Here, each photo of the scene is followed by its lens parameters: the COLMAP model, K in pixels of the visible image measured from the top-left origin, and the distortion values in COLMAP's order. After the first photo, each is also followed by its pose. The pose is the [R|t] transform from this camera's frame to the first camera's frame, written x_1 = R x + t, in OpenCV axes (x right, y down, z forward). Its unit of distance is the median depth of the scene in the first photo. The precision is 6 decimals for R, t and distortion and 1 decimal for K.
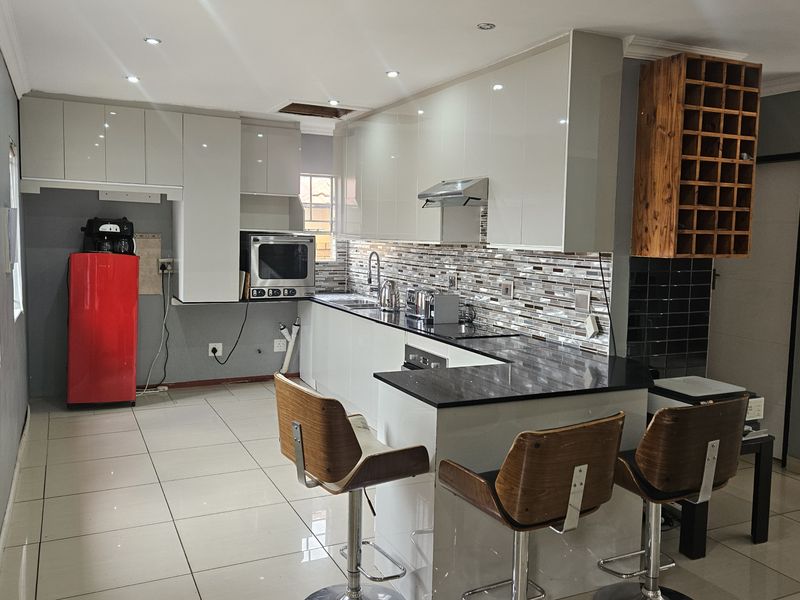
lens RADIAL K [[702.2, 0, 400.0], [0, 702.2, 300.0], [0, 0, 1]] dist [0.051887, 0.003583]
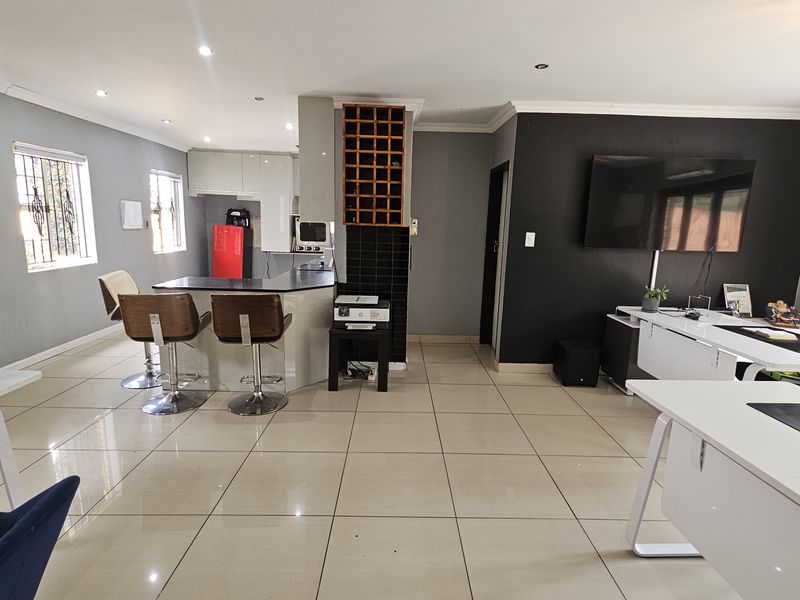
lens RADIAL K [[429.8, 0, 400.0], [0, 429.8, 300.0], [0, 0, 1]] dist [0.000487, -0.000662]
pose [[0.912275, 0.082480, -0.401188, 0.924284], [-0.051779, 0.994880, 0.086794, 0.024593], [0.406293, -0.058406, 0.911874, 0.079595]]
